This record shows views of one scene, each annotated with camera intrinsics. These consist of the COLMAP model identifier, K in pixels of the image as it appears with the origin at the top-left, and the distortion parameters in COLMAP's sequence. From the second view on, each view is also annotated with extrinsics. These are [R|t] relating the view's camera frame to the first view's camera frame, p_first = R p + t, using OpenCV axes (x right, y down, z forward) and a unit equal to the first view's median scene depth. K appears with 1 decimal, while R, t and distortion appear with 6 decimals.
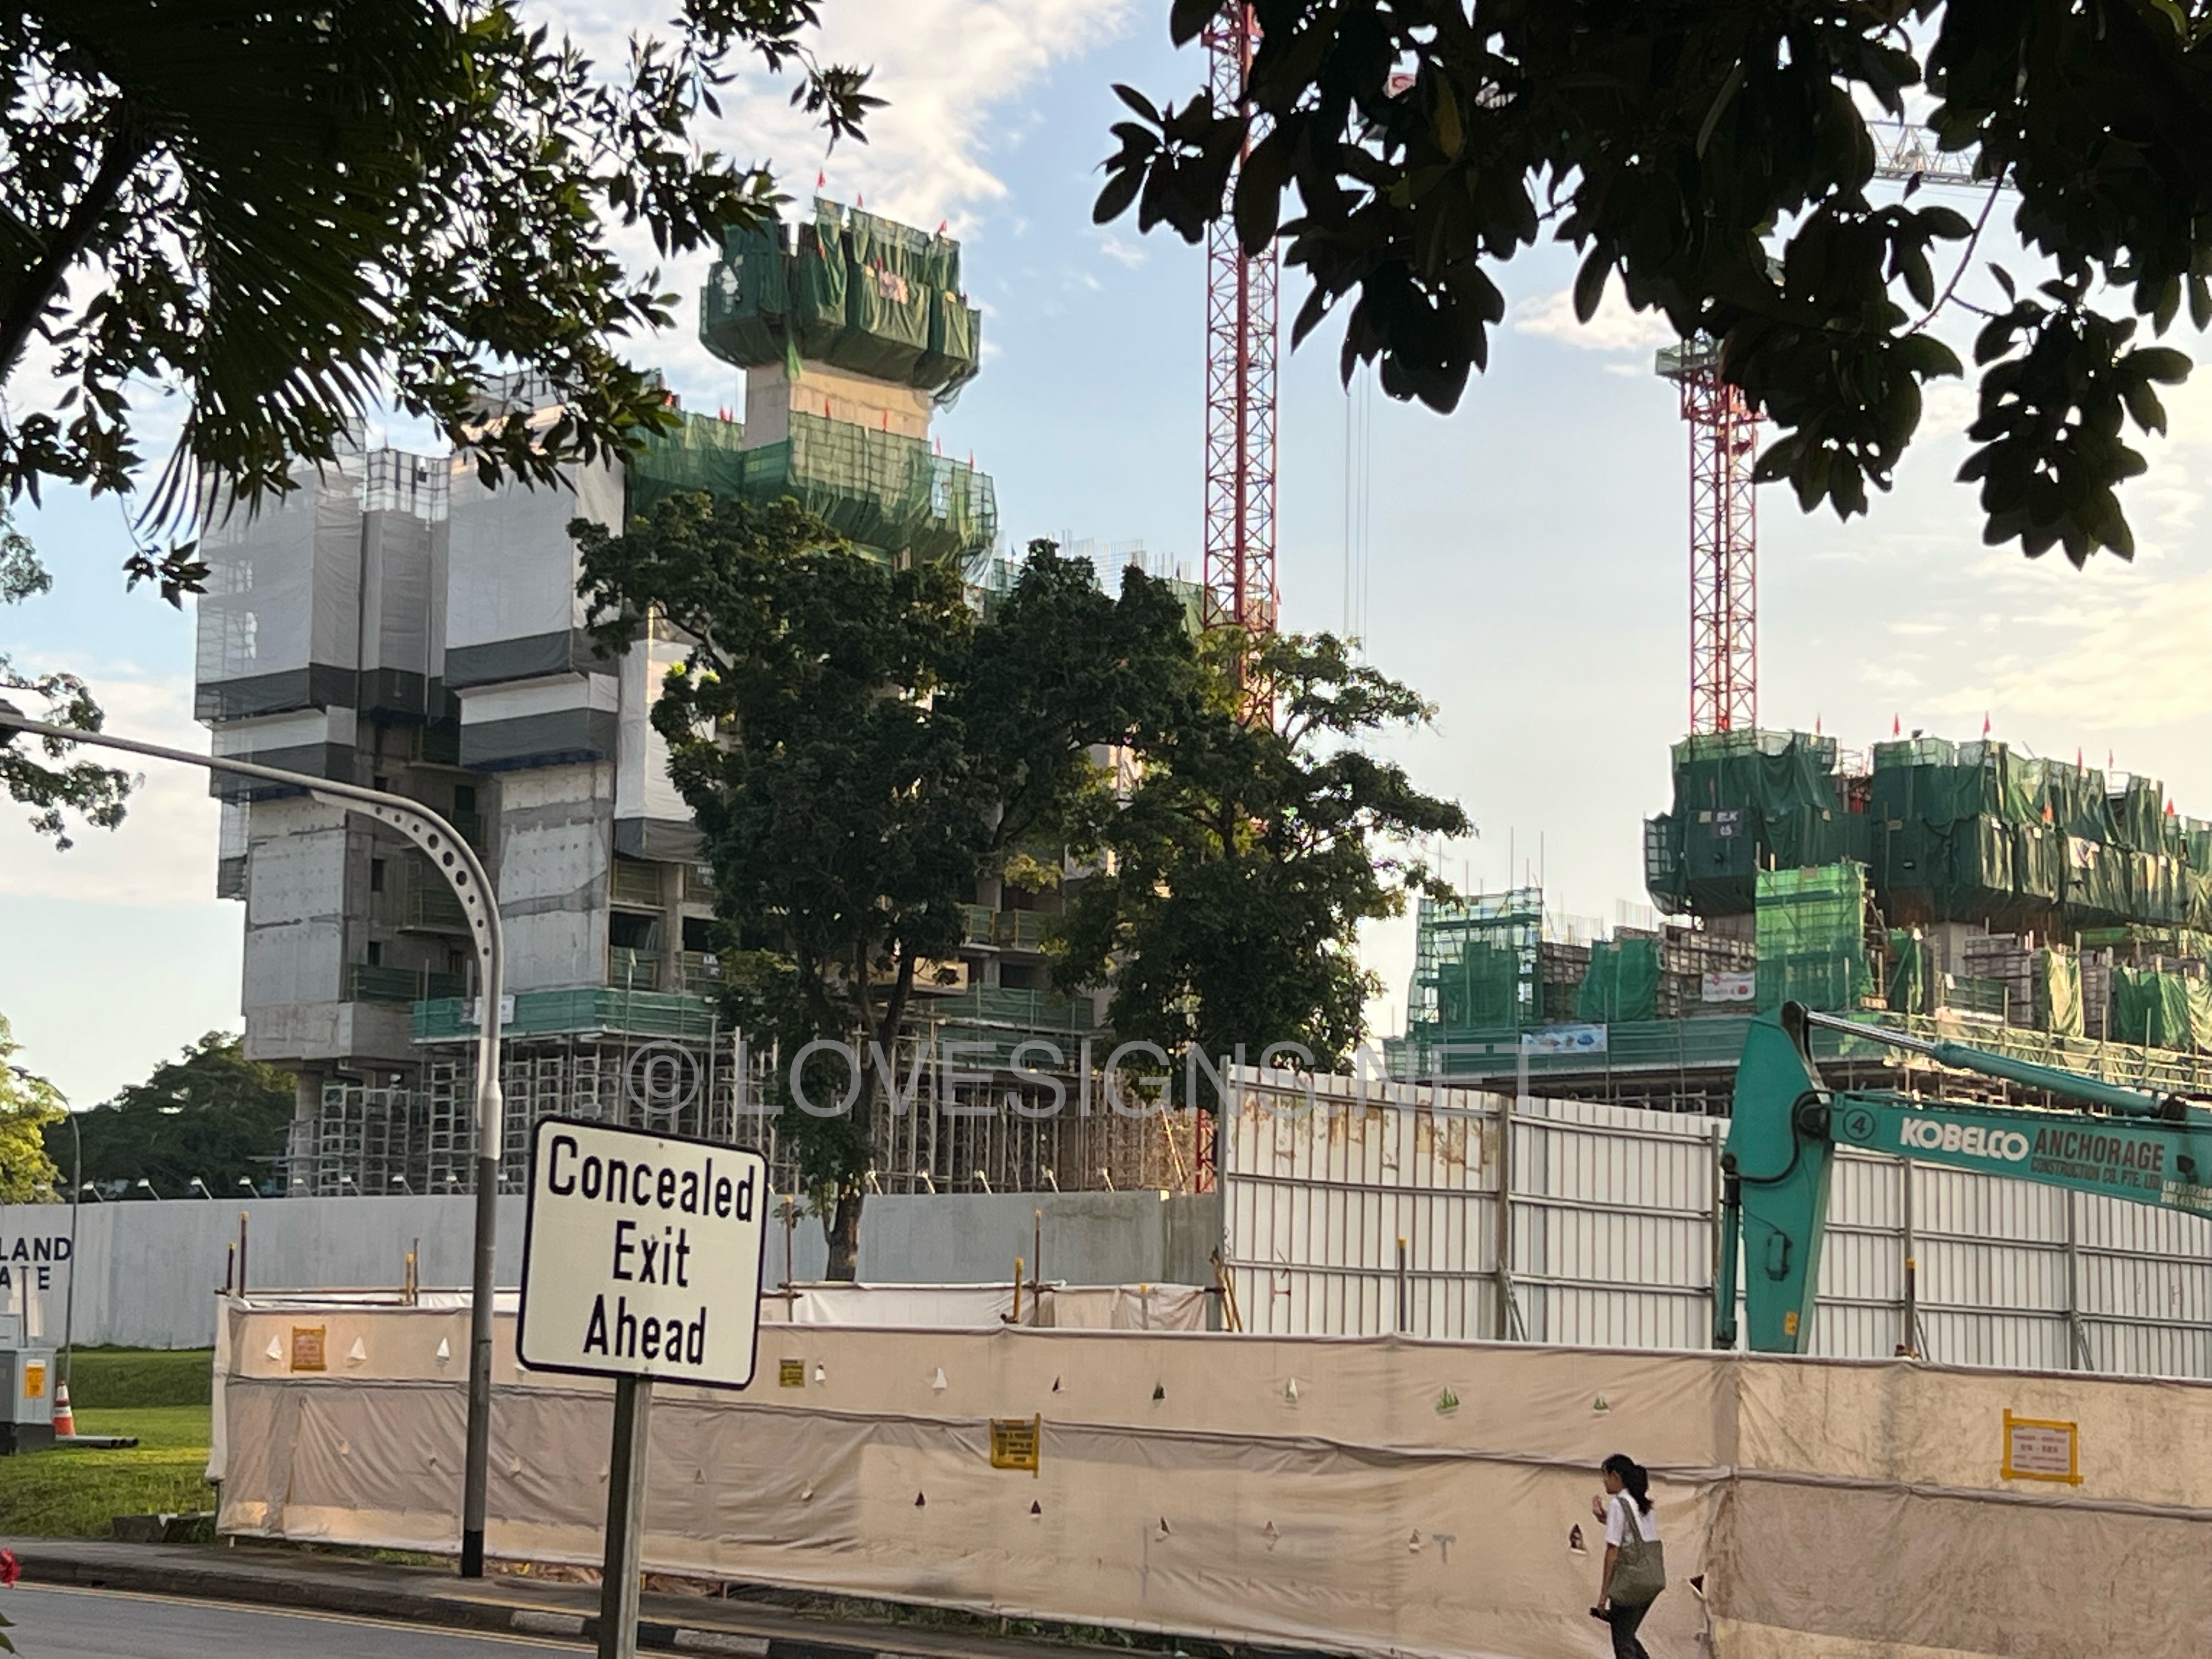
lens RADIAL K [[4341.9, 0, 1106.0], [0, 4341.9, 829.5], [0, 0, 1]] dist [0.229873, -1.302419]
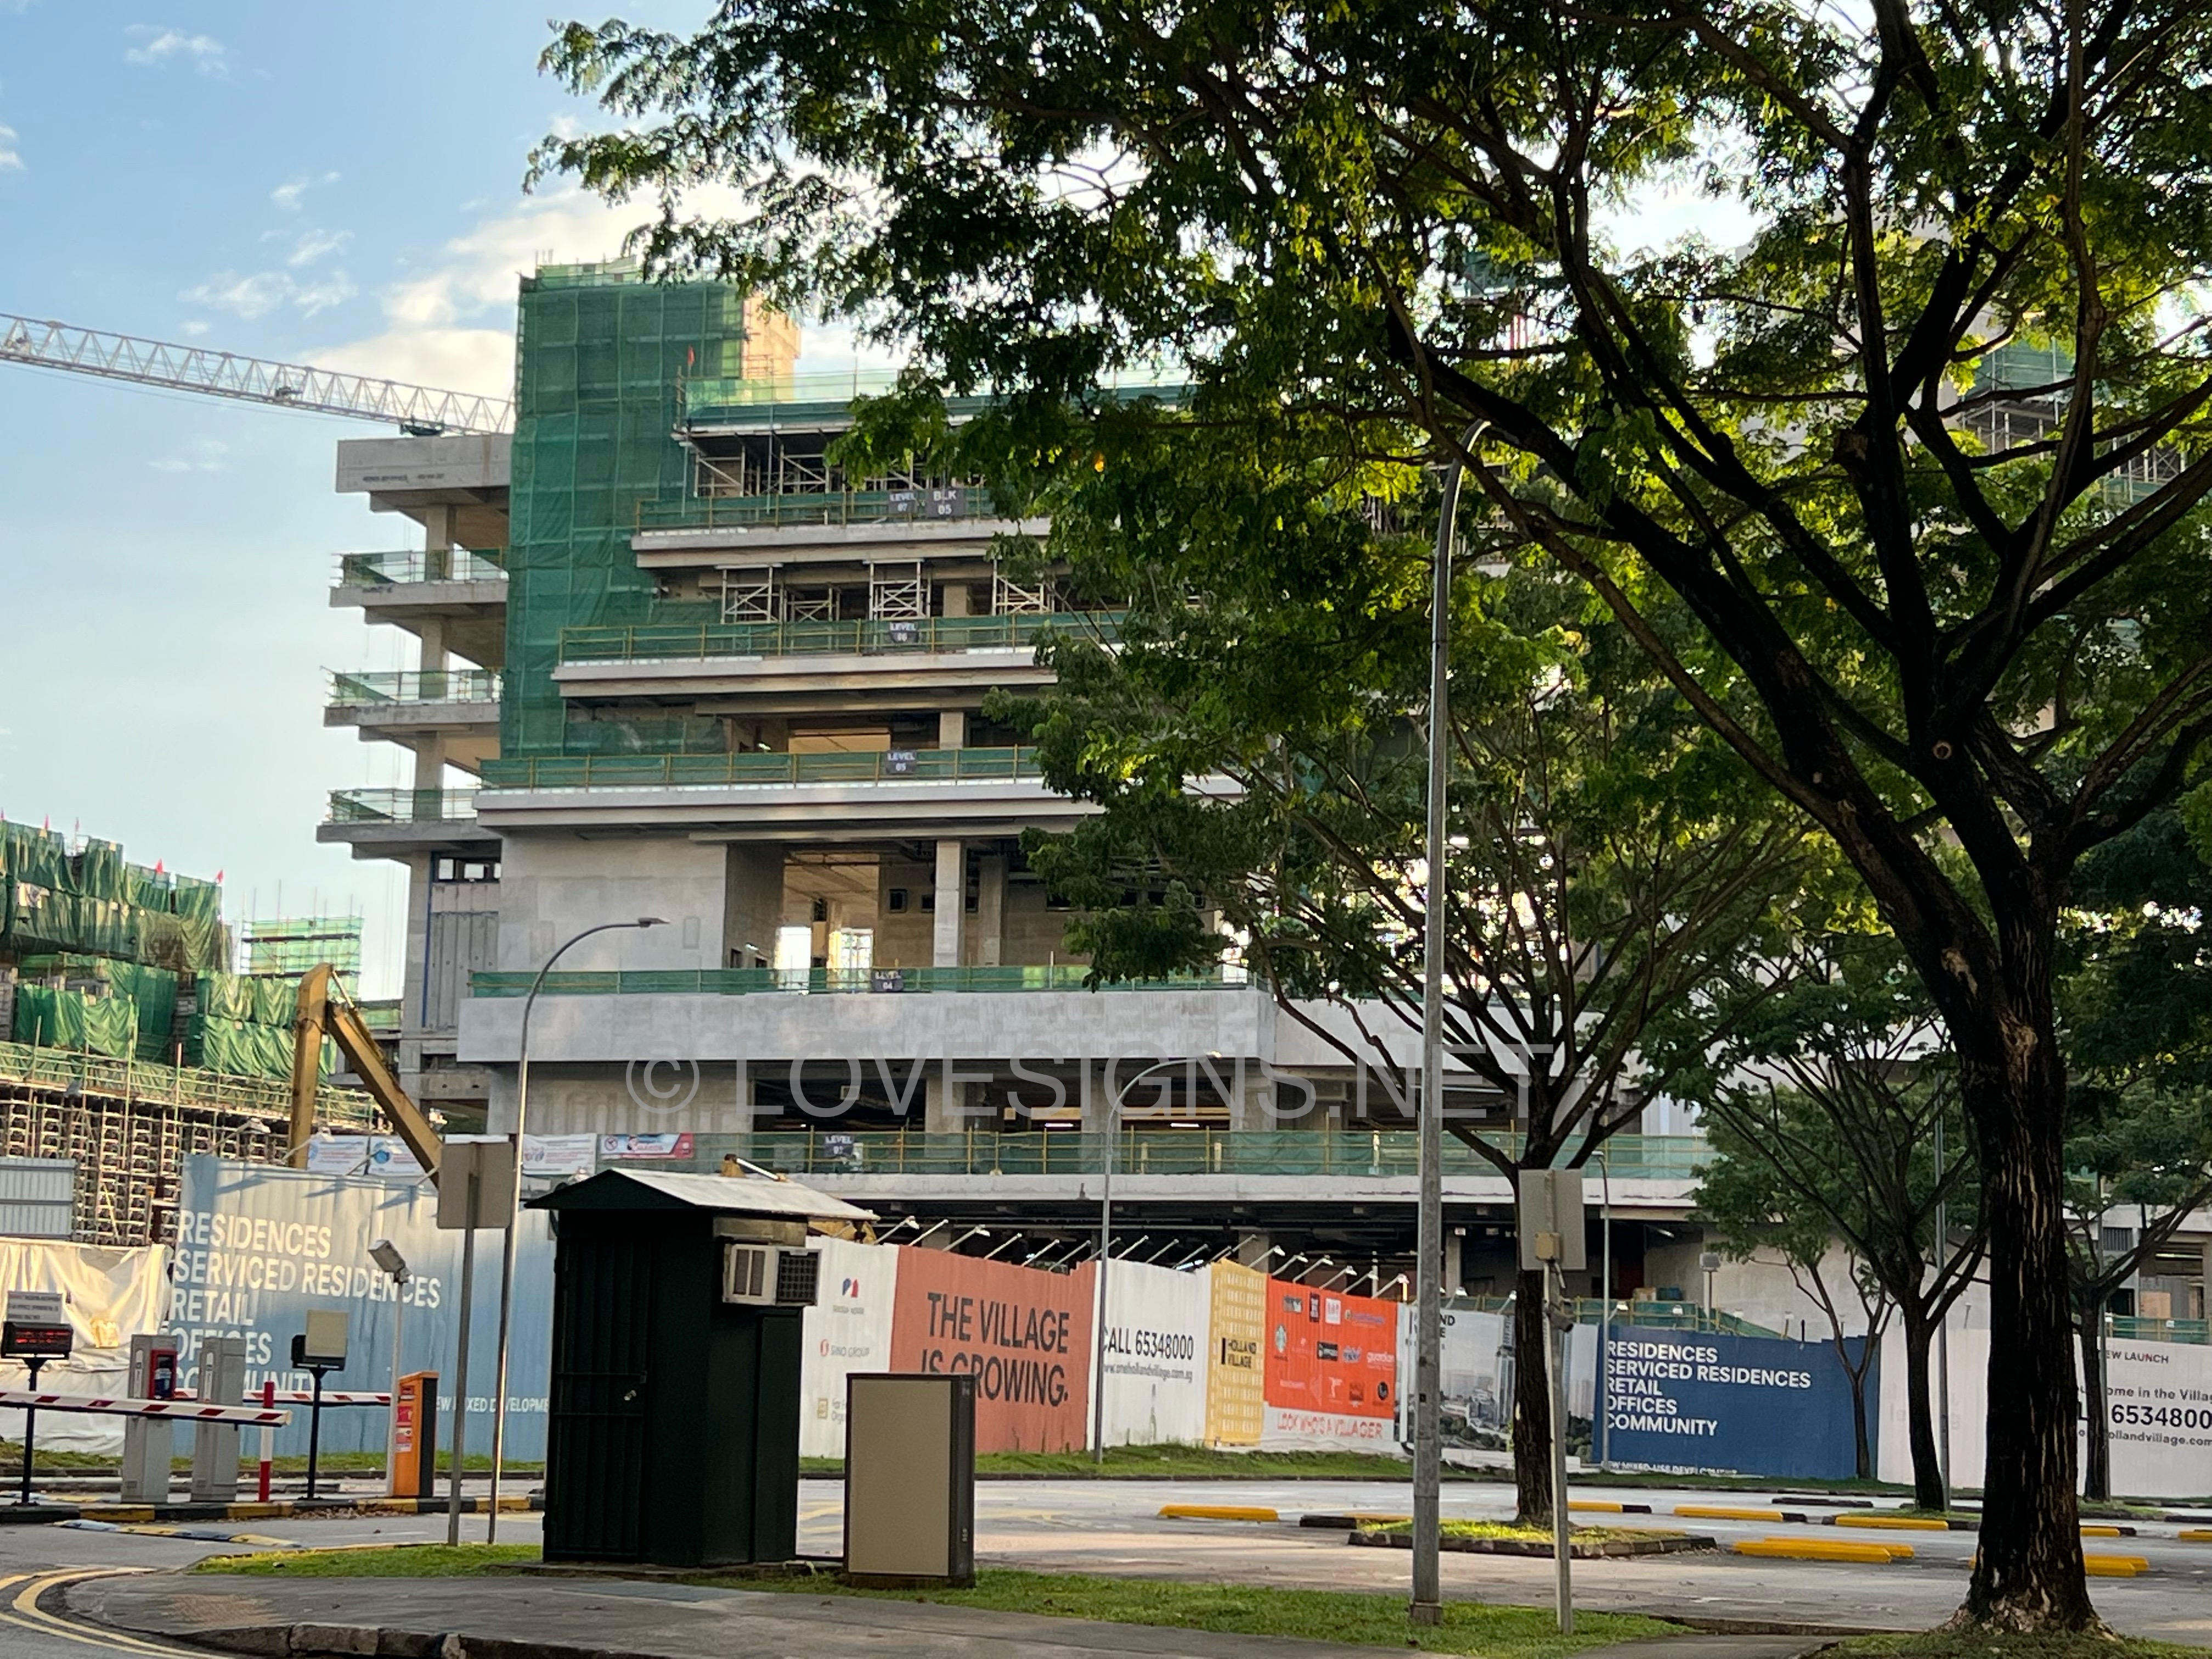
lens RADIAL K [[3692.7, 0, 1106.0], [0, 3692.7, 829.5], [0, 0, 1]] dist [0.199876, -0.668086]
pose [[0.949456, 0.053235, 0.309353, 0.245517], [-0.047156, 0.998520, -0.027100, 0.001088], [-0.310338, 0.011142, 0.950561, -0.187263]]
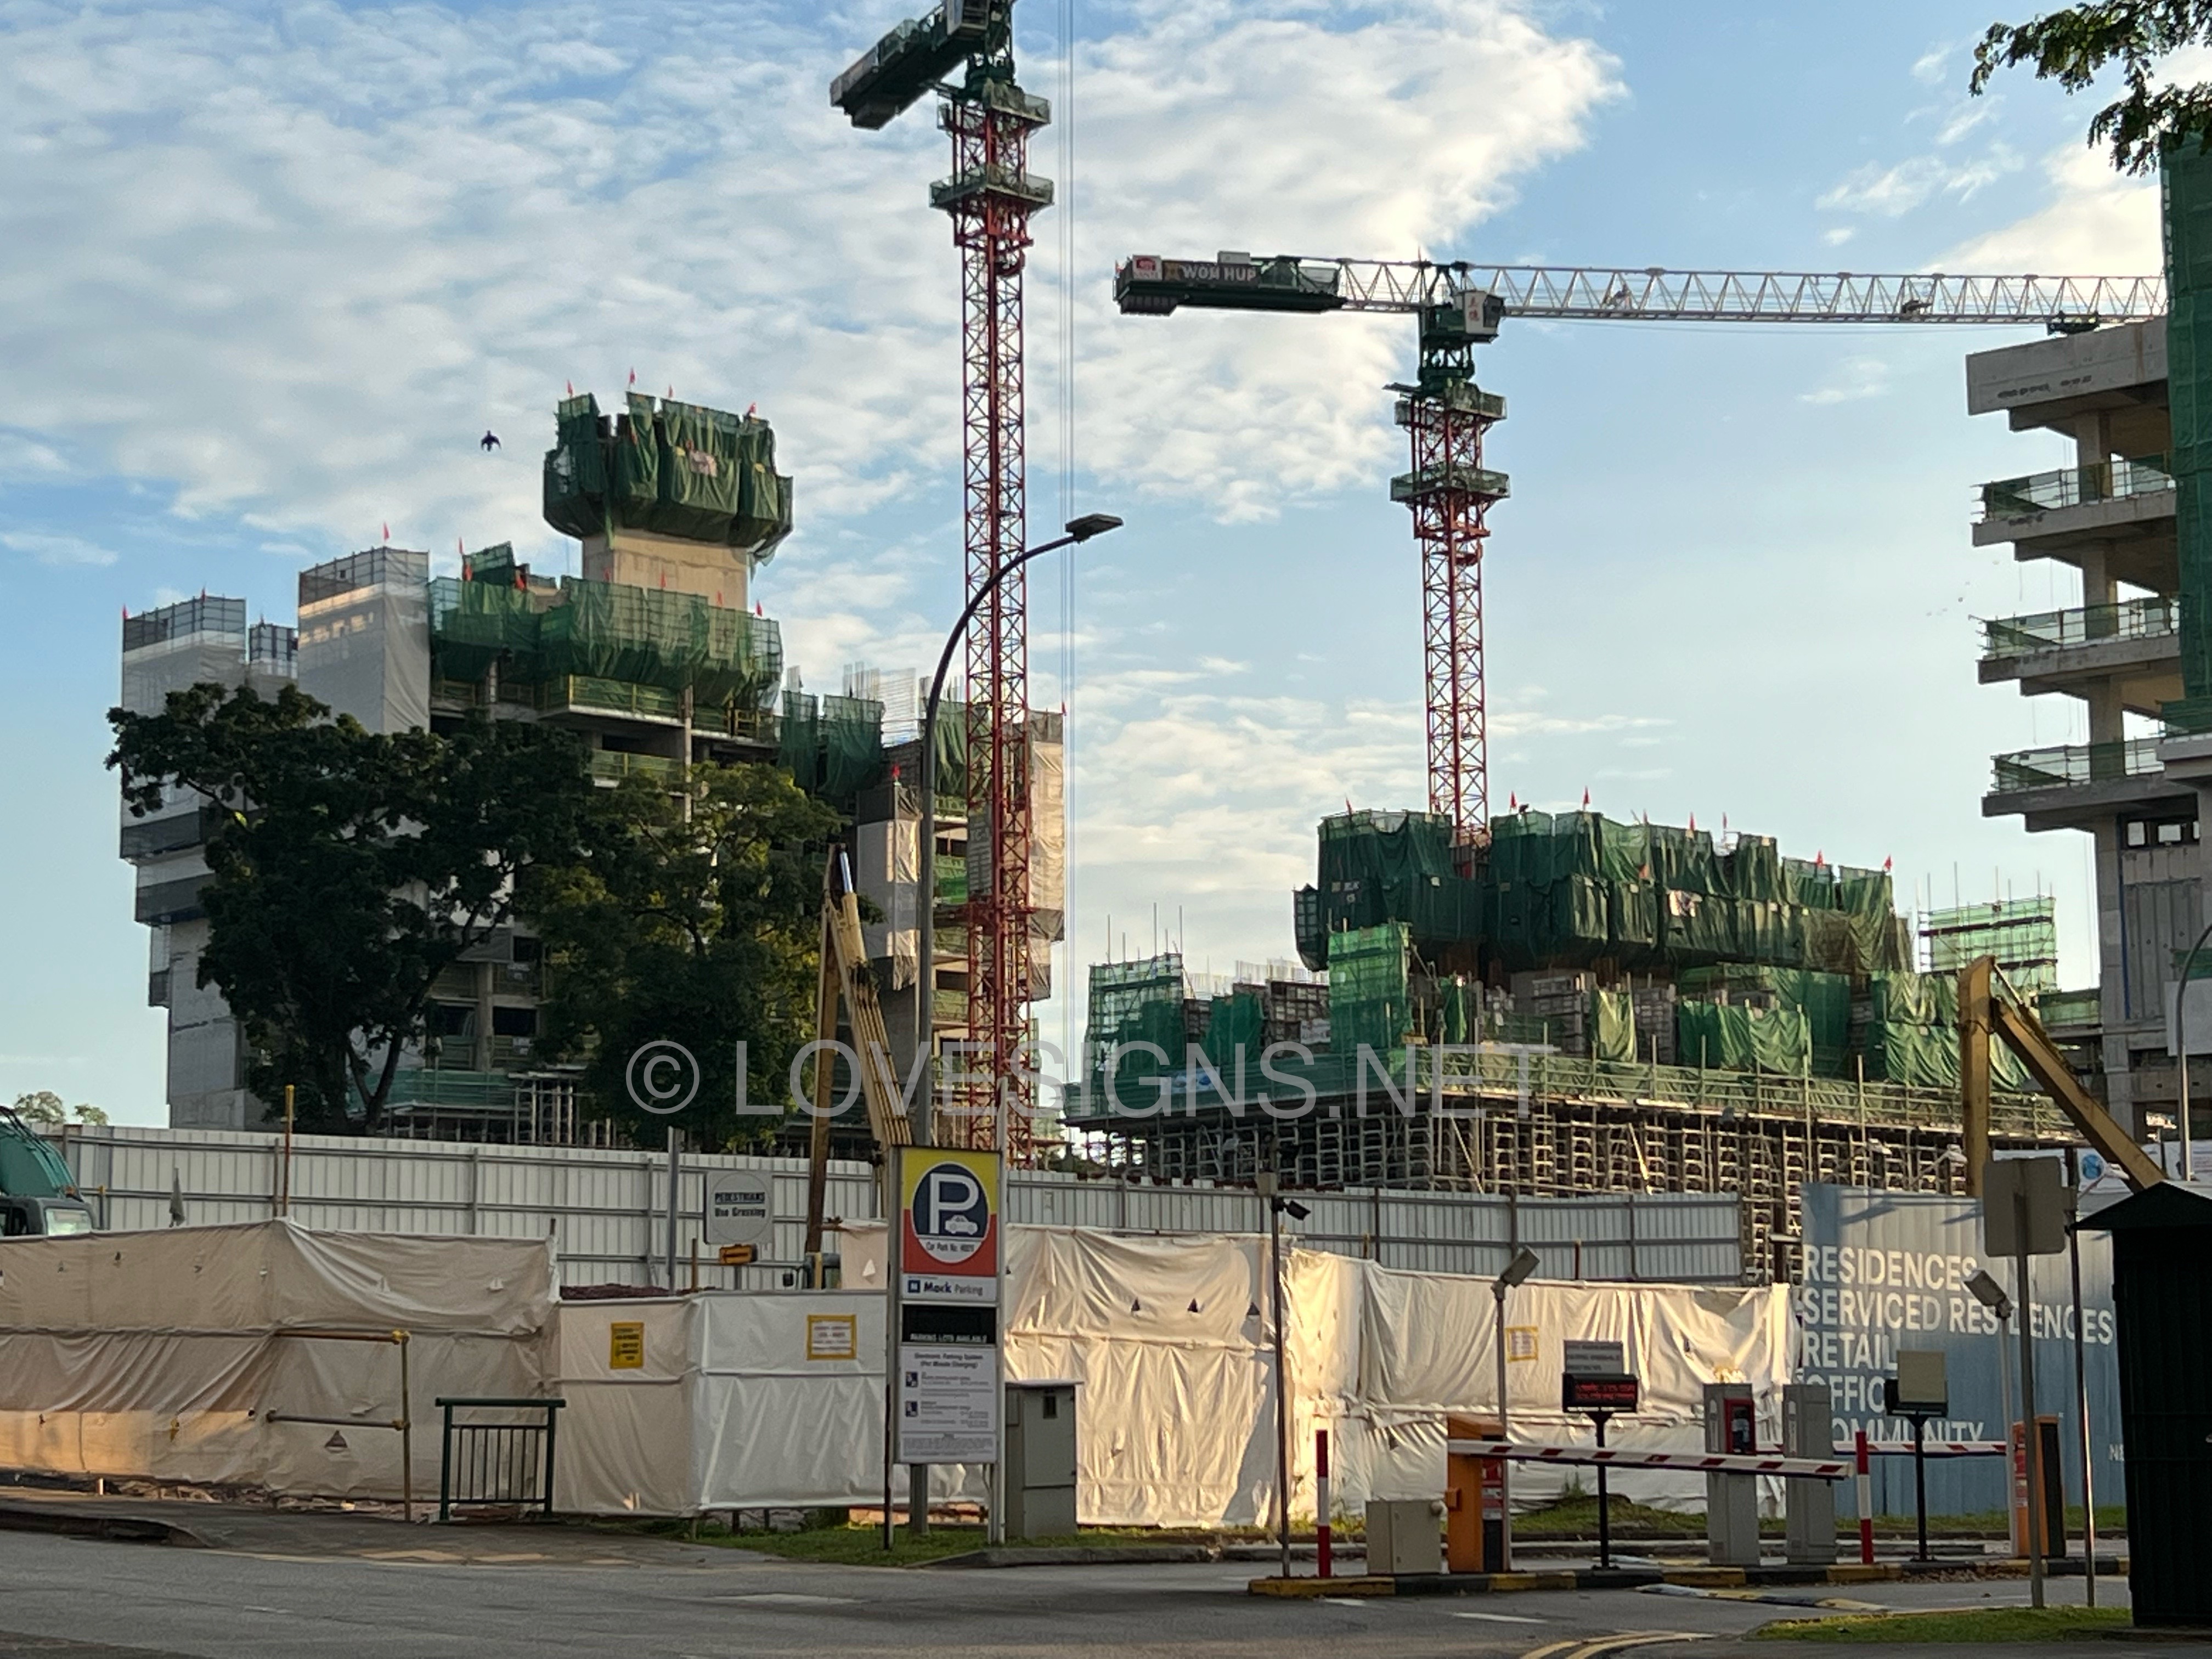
lens RADIAL K [[4267.7, 0, 1106.0], [0, 4267.7, 829.5], [0, 0, 1]] dist [0.170816, 0.044916]
pose [[0.993543, -0.043748, -0.104679, 0.256797], [0.042066, 0.998949, -0.018220, -0.000025], [0.105366, 0.013699, 0.994339, -0.199402]]
